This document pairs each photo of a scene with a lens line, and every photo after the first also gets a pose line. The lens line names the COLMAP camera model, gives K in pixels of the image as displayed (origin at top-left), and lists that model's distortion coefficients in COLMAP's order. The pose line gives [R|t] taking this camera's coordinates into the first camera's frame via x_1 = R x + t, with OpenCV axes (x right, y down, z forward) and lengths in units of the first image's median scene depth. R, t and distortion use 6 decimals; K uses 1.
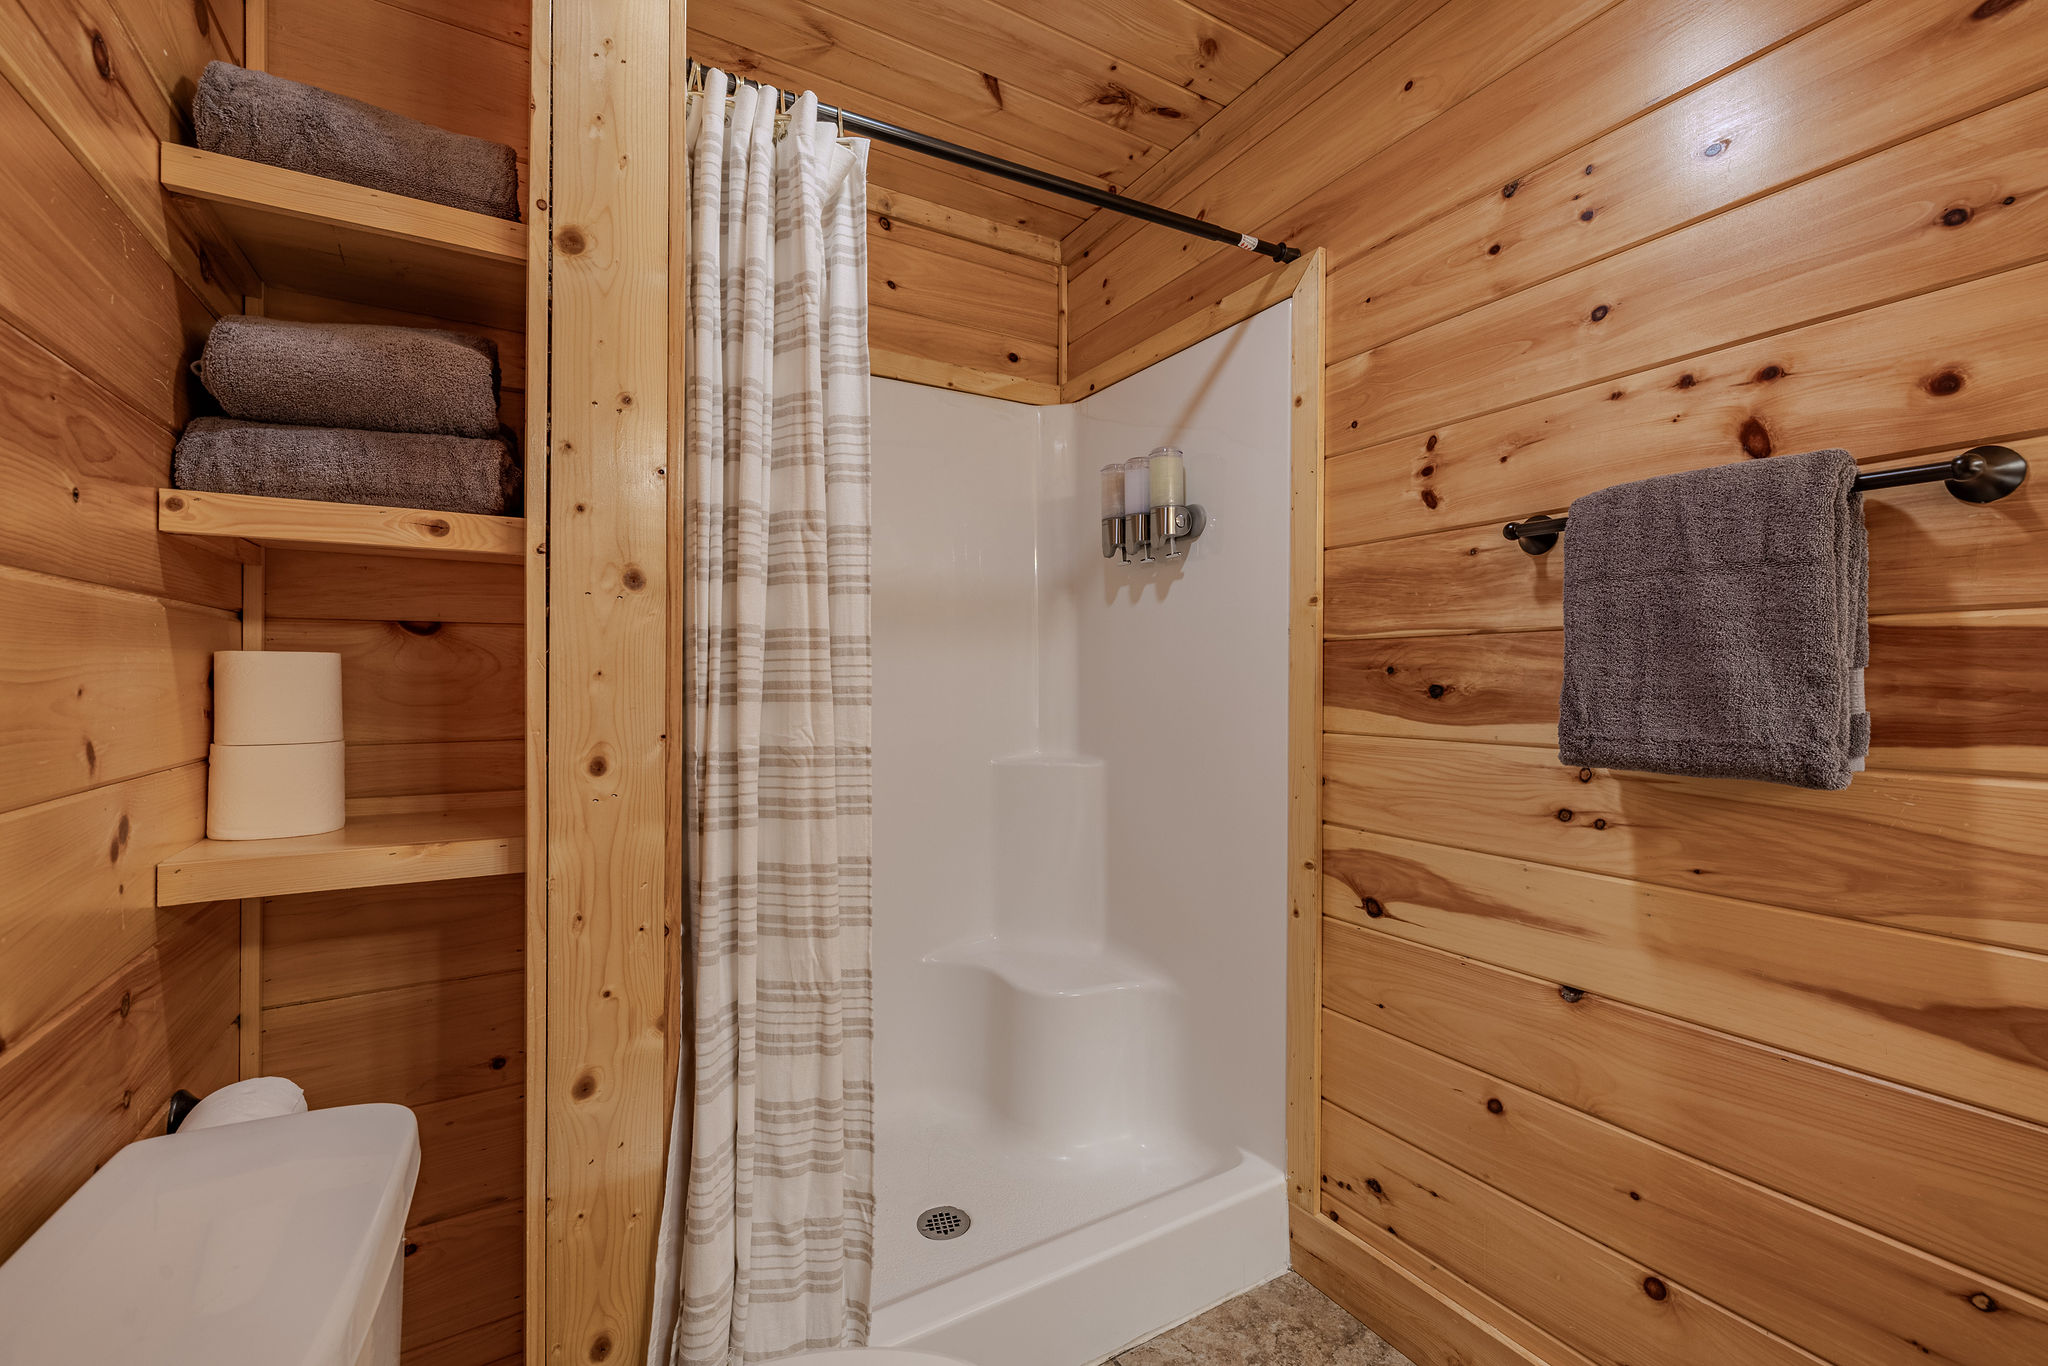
lens RADIAL K [[851.6, 0, 1019.5], [0, 851.6, 675.7], [0, 0, 1]] dist [-0.000146, 0.000136]
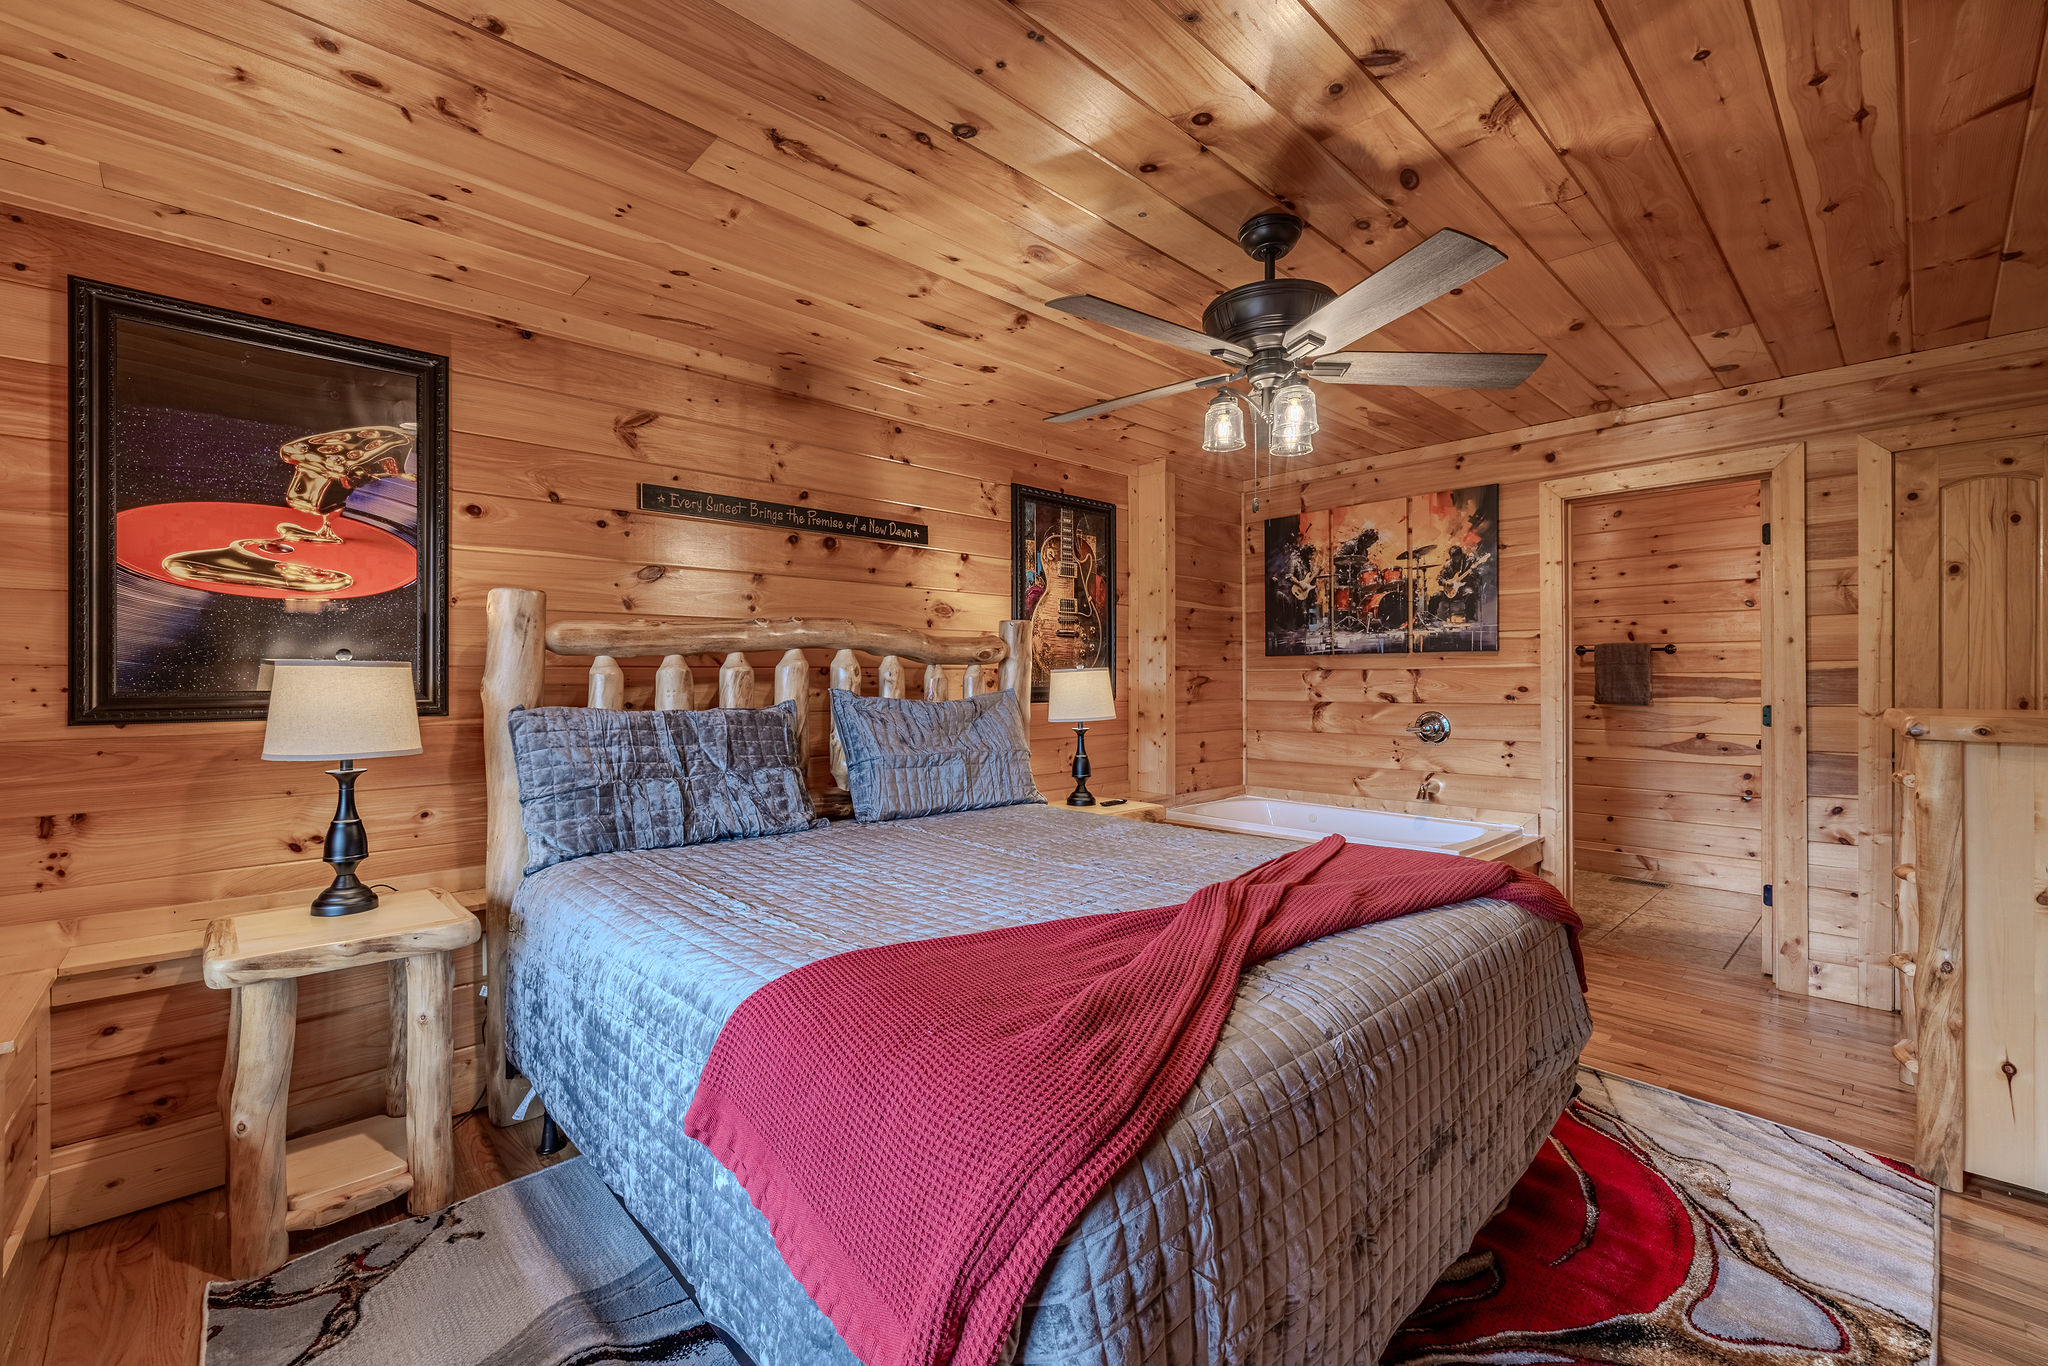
lens RADIAL K [[851.6, 0, 1019.1], [0, 851.6, 675.3], [0, 0, 1]] dist [-0.000146, 0.000136]
pose [[0.973950, -0.001640, 0.226756, -3.171988], [0.001743, 0.999998, -0.000252, -0.050041], [-0.226755, 0.000641, 0.973952, -2.564632]]
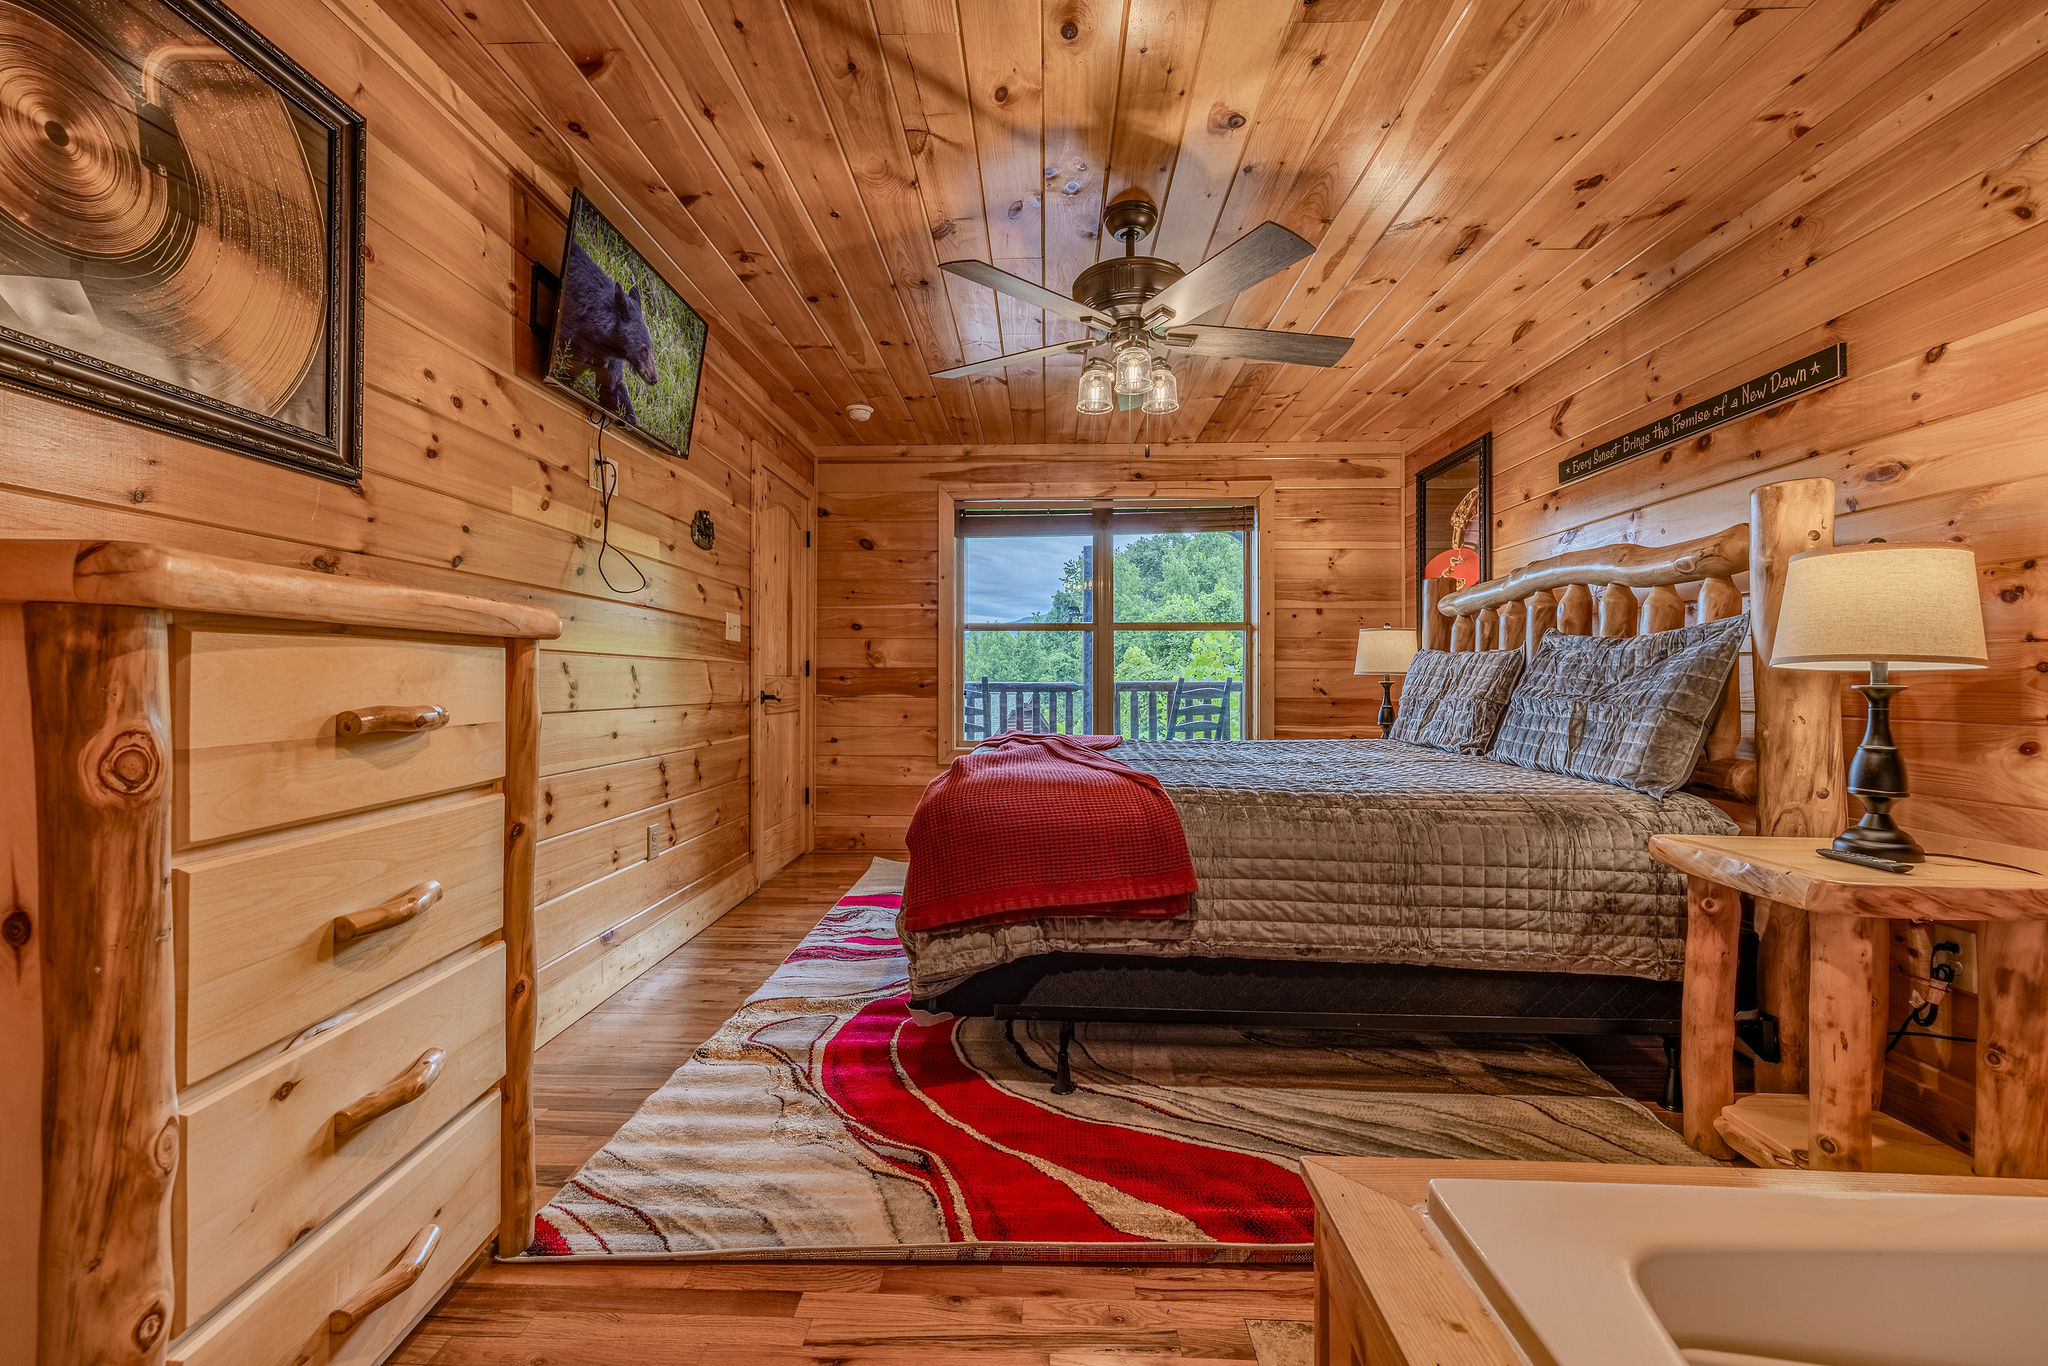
lens RADIAL K [[851.6, 0, 1019.5], [0, 851.6, 679.7], [0, 0, 1]] dist [-0.000146, 0.000136]
pose [[-0.530320, -0.004871, -0.847784, -0.352077], [-0.004886, 0.999984, -0.002690, 0.143561], [0.847784, 0.002716, -0.530335, -0.055671]]
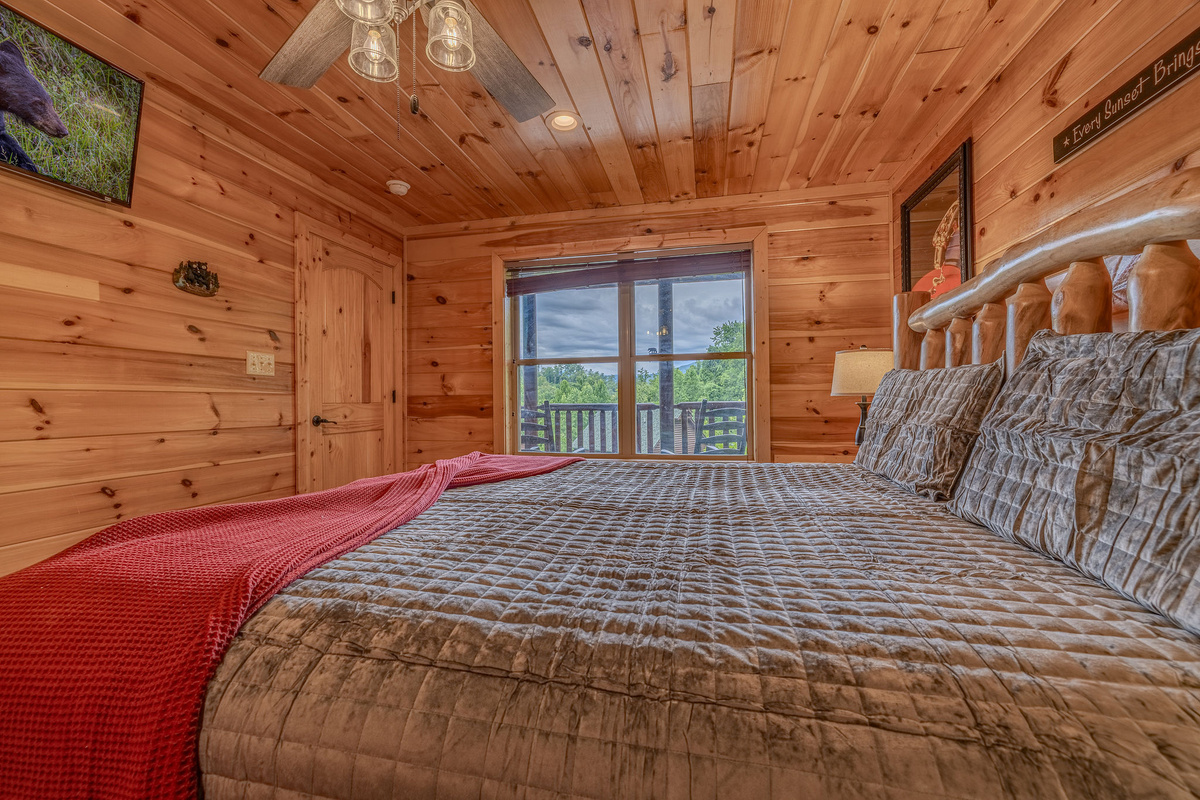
lens RADIAL K [[499.0, 0, 596.3], [0, 499.0, 397.2], [0, 0, 1]] dist [-0.000146, 0.000136]
pose [[-0.678449, -0.001461, -0.734646, -1.814746], [0.006911, 0.999941, -0.008371, 0.122817], [0.734615, -0.010756, -0.678398, -0.039186]]
